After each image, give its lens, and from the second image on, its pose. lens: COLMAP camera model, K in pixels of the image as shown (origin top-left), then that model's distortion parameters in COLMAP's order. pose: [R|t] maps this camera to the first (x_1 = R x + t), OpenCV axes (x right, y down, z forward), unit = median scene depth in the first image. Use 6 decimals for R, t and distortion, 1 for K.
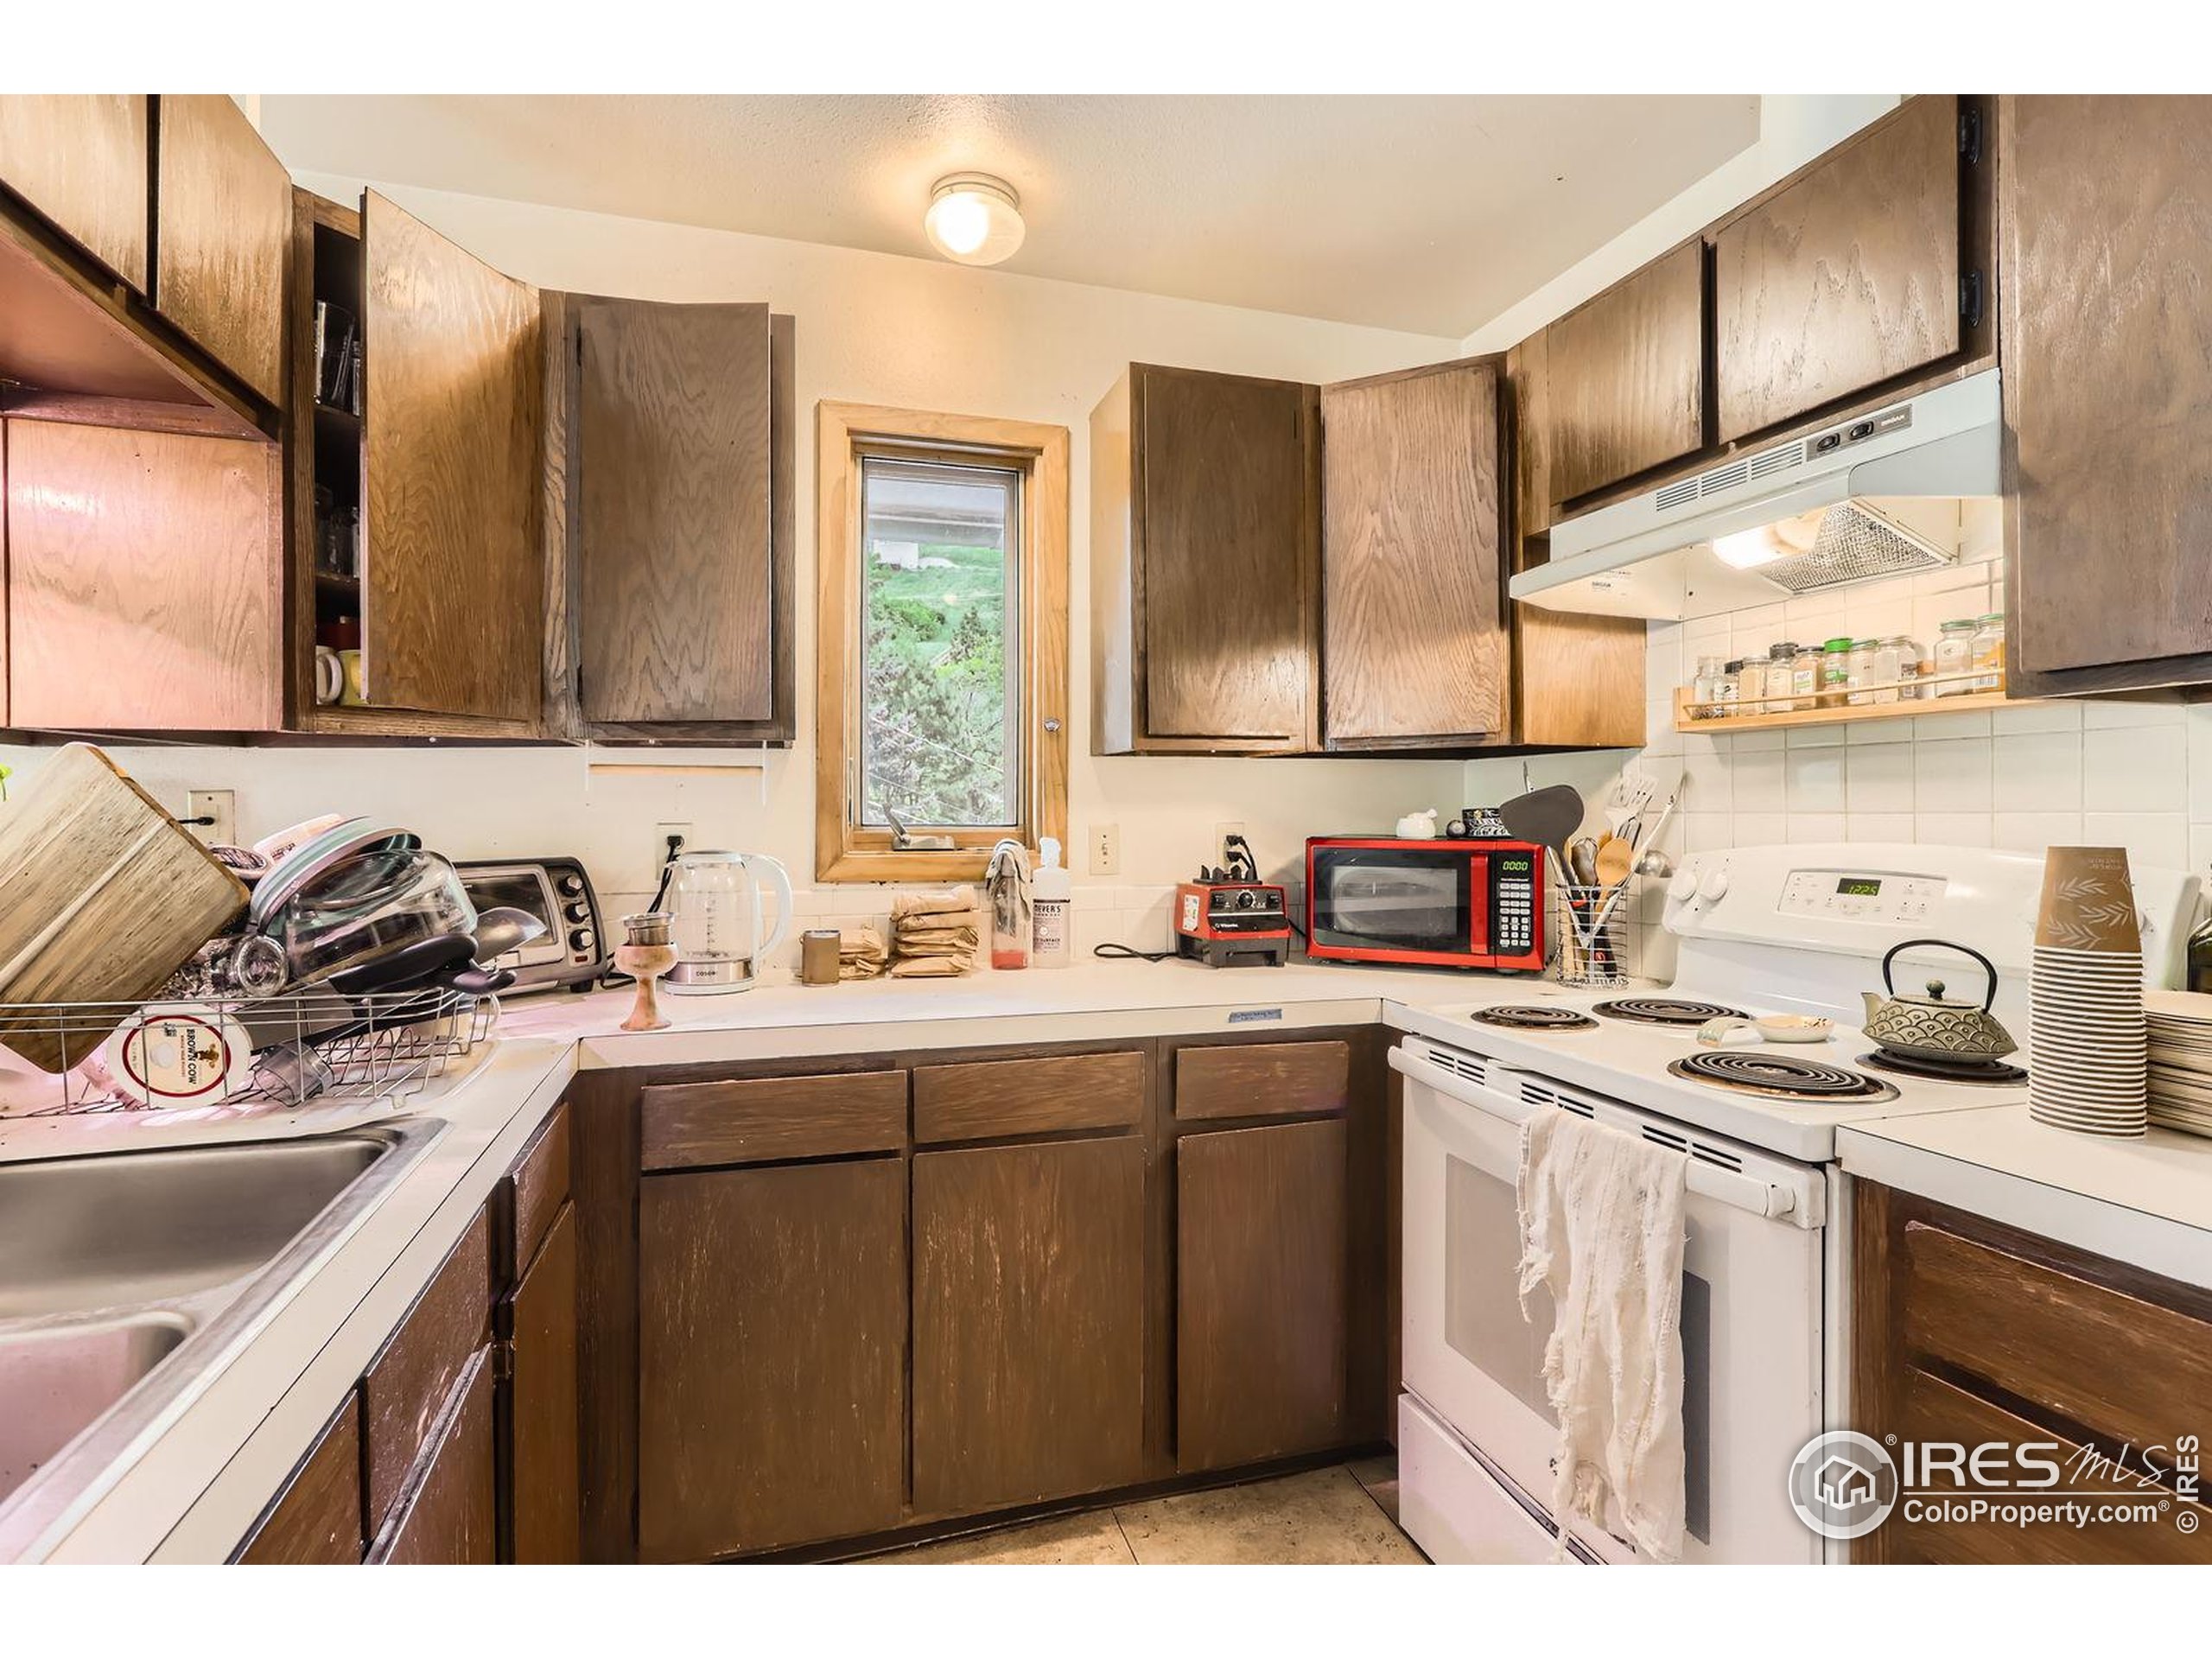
lens RADIAL K [[1092.4, 0, 1106.0], [0, 1092.4, 829.5], [0, 0, 1]] dist [-0.025298, 0.025323]
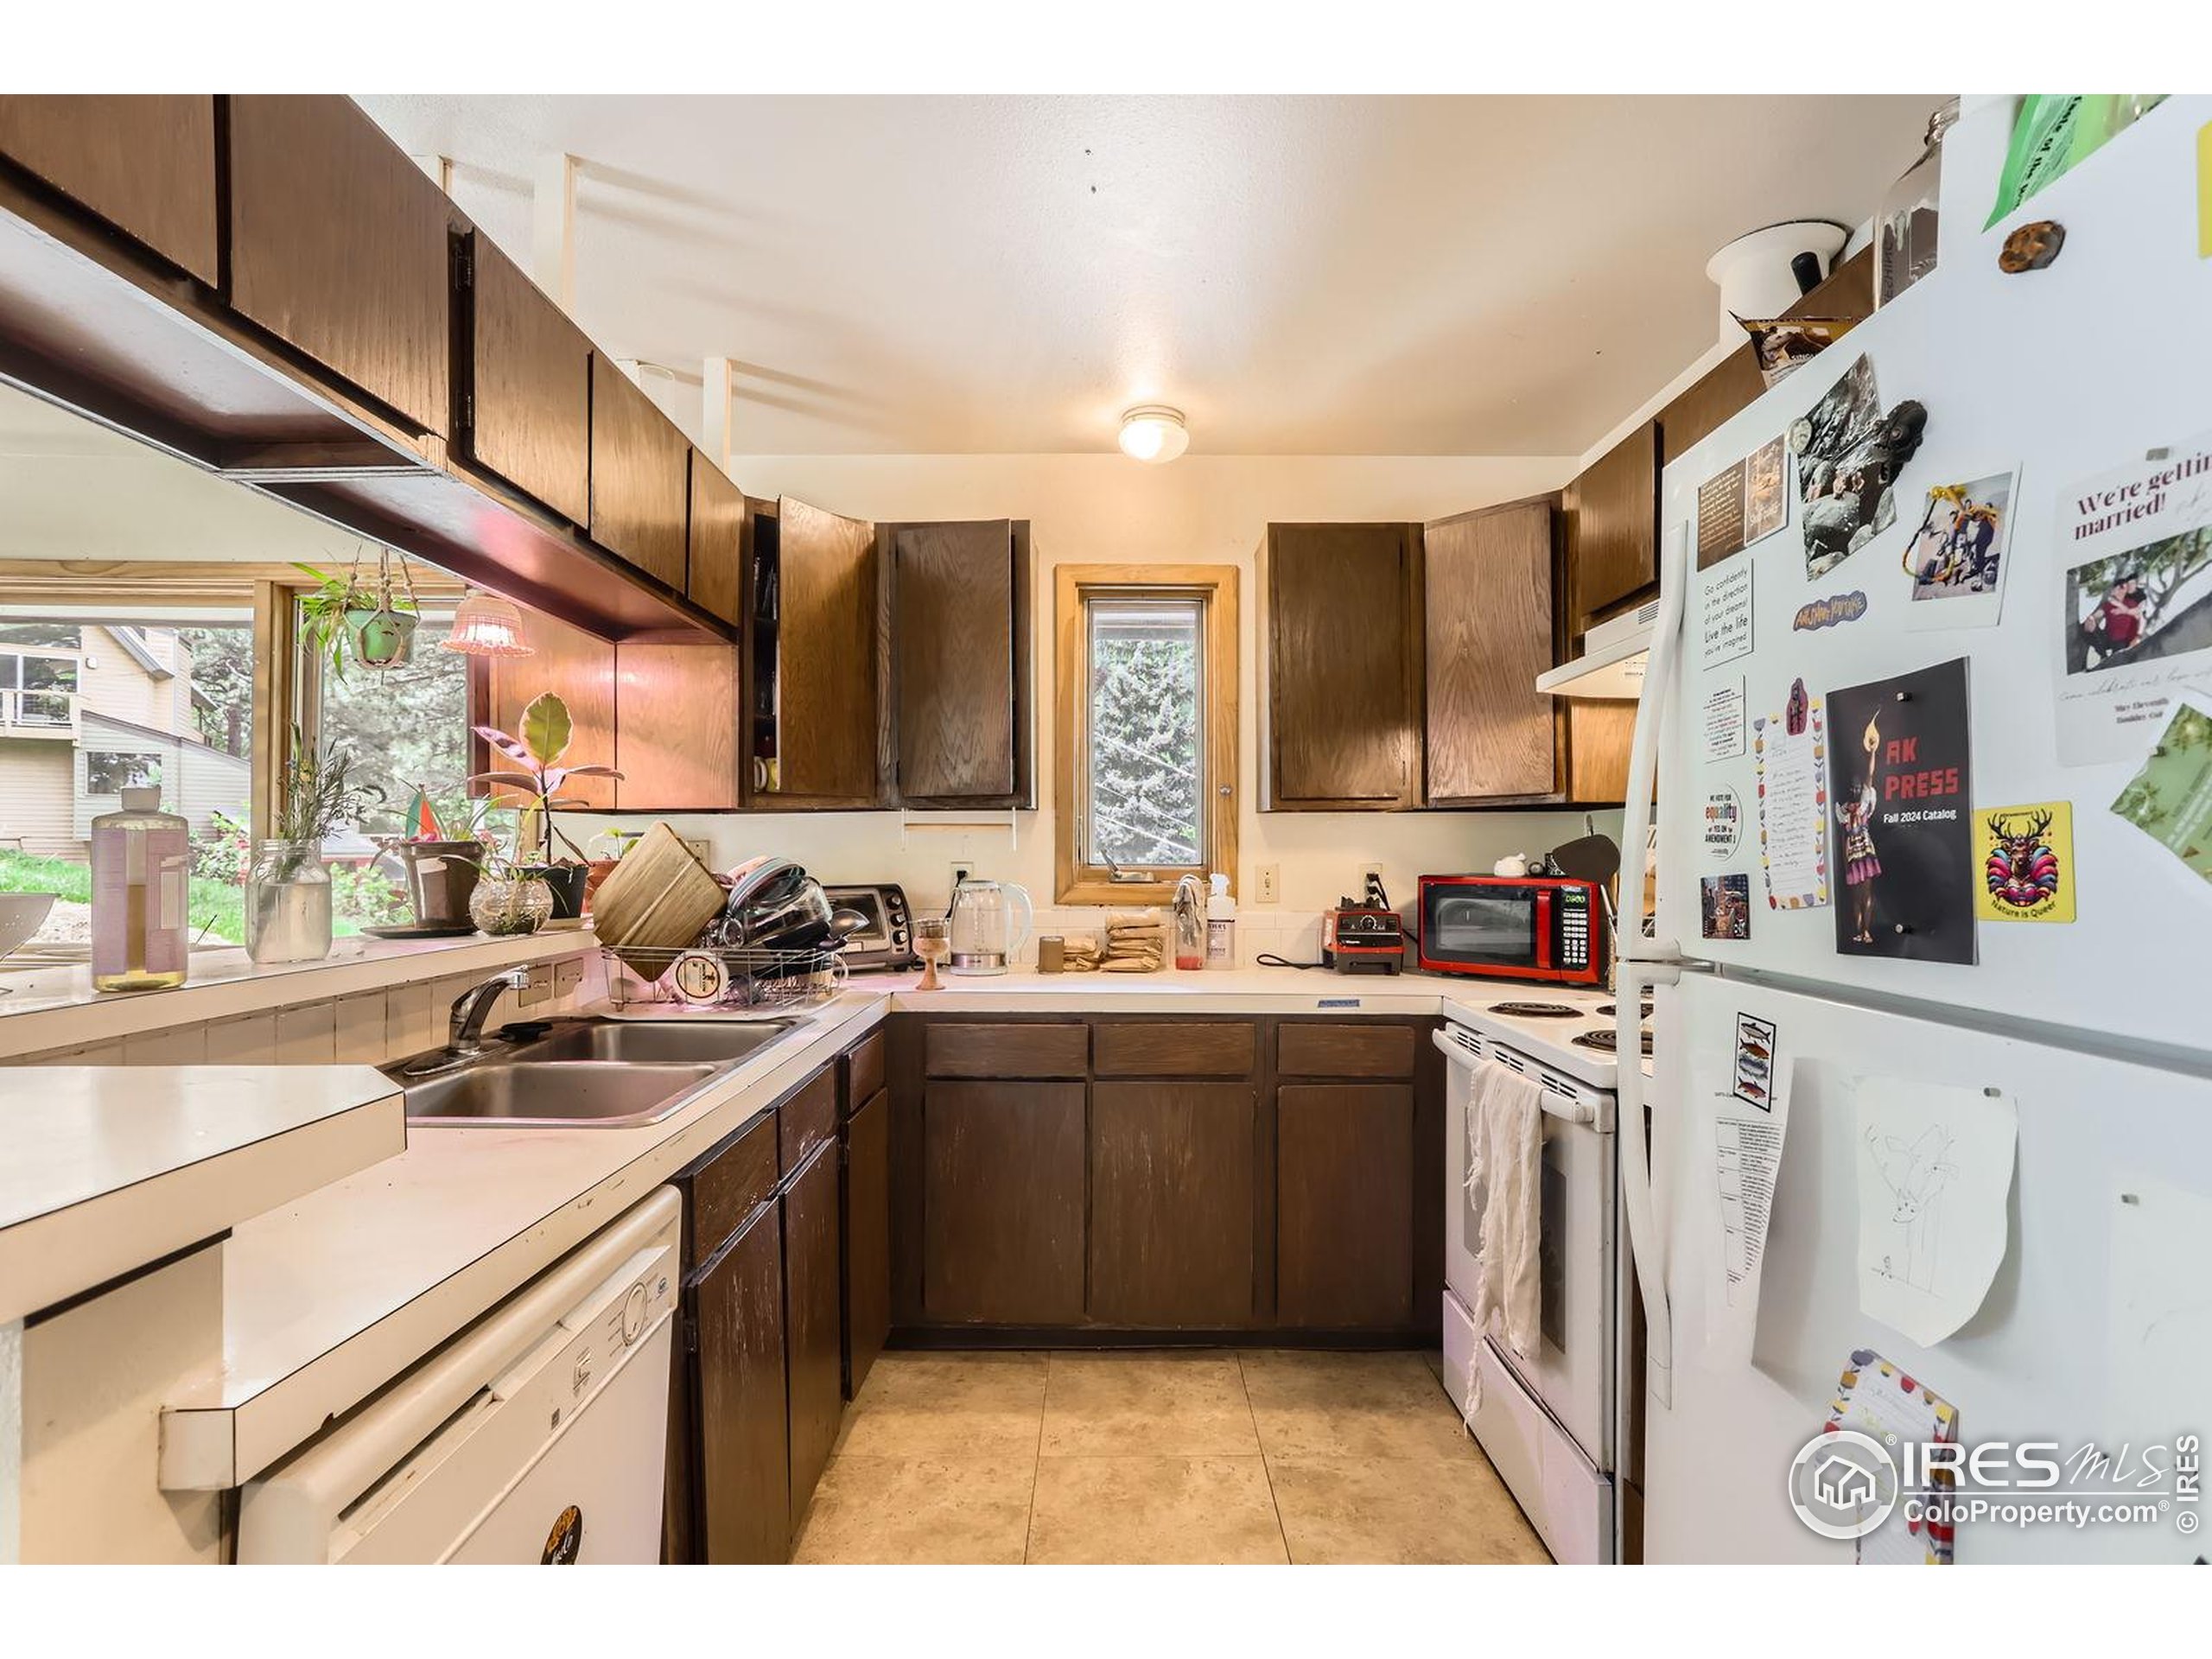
lens RADIAL K [[1066.4, 0, 1103.9], [0, 1066.4, 889.3], [0, 0, 1]] dist [0.000624, 0.000024]
pose [[0.954520, 0.011415, -0.297929, 0.248600], [-0.006054, 0.999803, 0.018909, 0.002797], [0.298086, -0.016245, 0.954401, -0.364992]]
